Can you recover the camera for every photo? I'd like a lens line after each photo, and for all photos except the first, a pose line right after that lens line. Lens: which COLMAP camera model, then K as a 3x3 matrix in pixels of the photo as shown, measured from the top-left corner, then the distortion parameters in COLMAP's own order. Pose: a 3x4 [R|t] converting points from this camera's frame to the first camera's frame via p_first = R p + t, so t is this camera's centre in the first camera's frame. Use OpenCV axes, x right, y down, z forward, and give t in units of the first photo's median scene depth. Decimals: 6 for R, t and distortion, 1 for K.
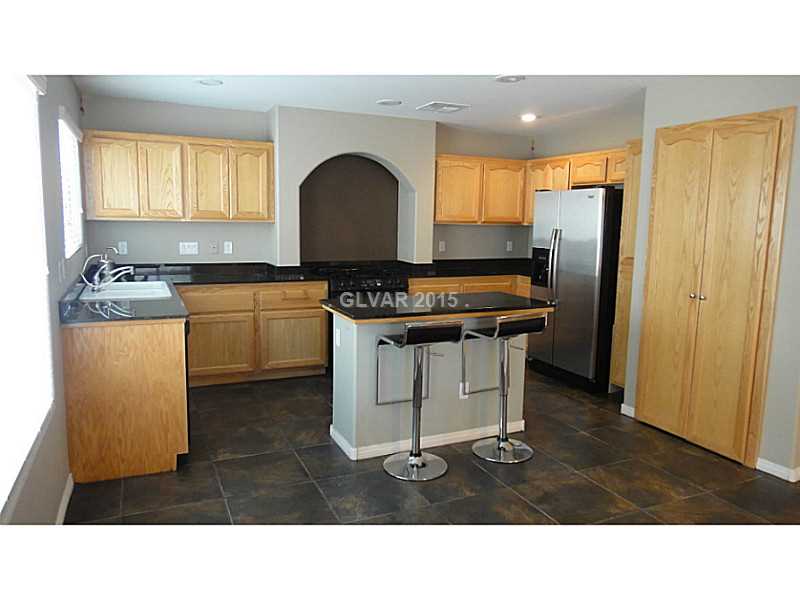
lens RADIAL K [[567.6, 0, 397.4], [0, 567.6, 296.9], [0, 0, 1]] dist [-0.002106, -0.001352]
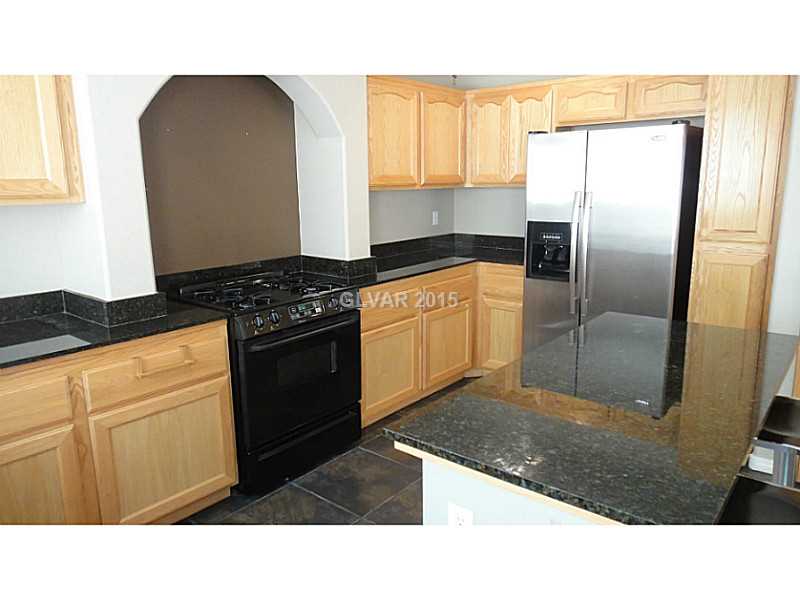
lens RADIAL K [[567.6, 0, 397.4], [0, 567.6, 296.9], [0, 0, 1]] dist [-0.002106, -0.001352]
pose [[0.899295, -0.119241, 0.420773, -0.191229], [0.090813, 0.992056, 0.087045, -0.074646], [-0.427810, -0.040068, 0.902980, 0.493763]]
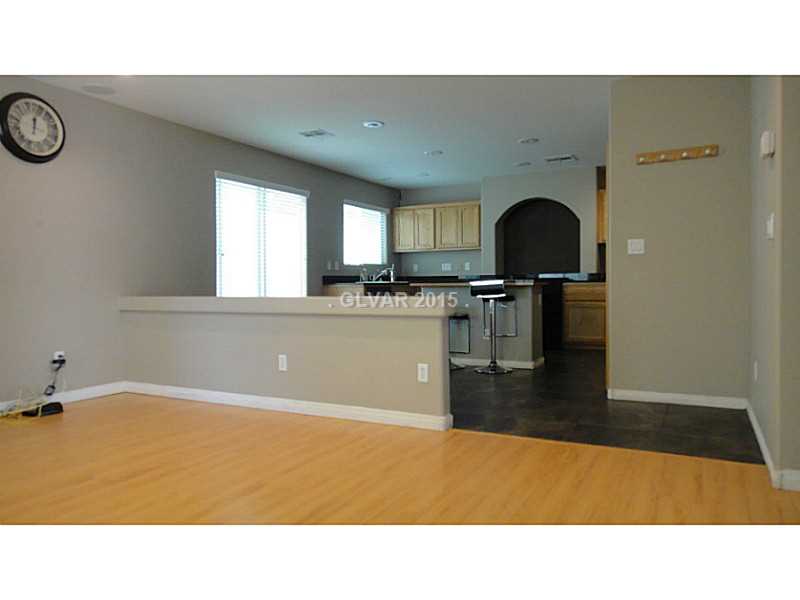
lens RADIAL K [[567.6, 0, 397.4], [0, 567.6, 296.9], [0, 0, 1]] dist [-0.002106, -0.001352]
pose [[0.613030, -0.007071, -0.790028, 0.895917], [-0.087152, 0.993252, -0.076517, 0.147337], [0.785238, 0.115760, 0.608277, -0.148477]]
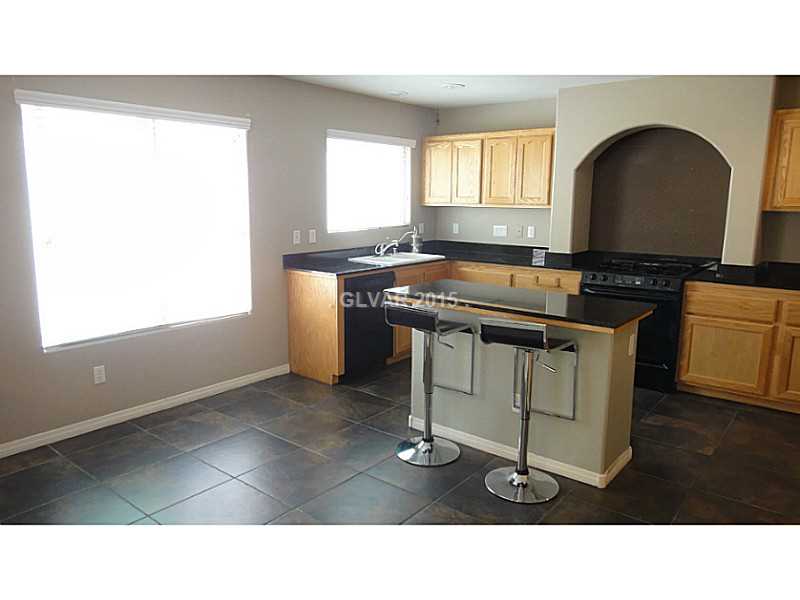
lens RADIAL K [[567.6, 0, 397.4], [0, 567.6, 296.9], [0, 0, 1]] dist [-0.002106, -0.001352]
pose [[0.454000, 0.139929, -0.879945, 0.552662], [-0.121137, 0.988115, 0.094630, -0.037941], [0.882728, 0.063632, 0.465555, 0.302552]]
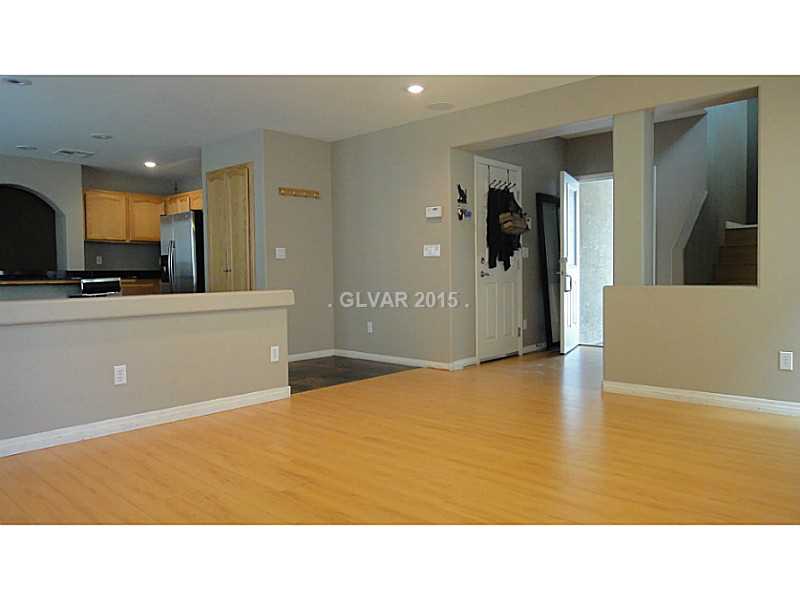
lens RADIAL K [[567.6, 0, 397.4], [0, 567.6, 296.9], [0, 0, 1]] dist [-0.002106, -0.001352]
pose [[0.913050, -0.044944, 0.405364, 0.207616], [0.082864, 0.993622, -0.076477, 0.178727], [-0.399341, 0.103417, 0.910951, -0.522523]]
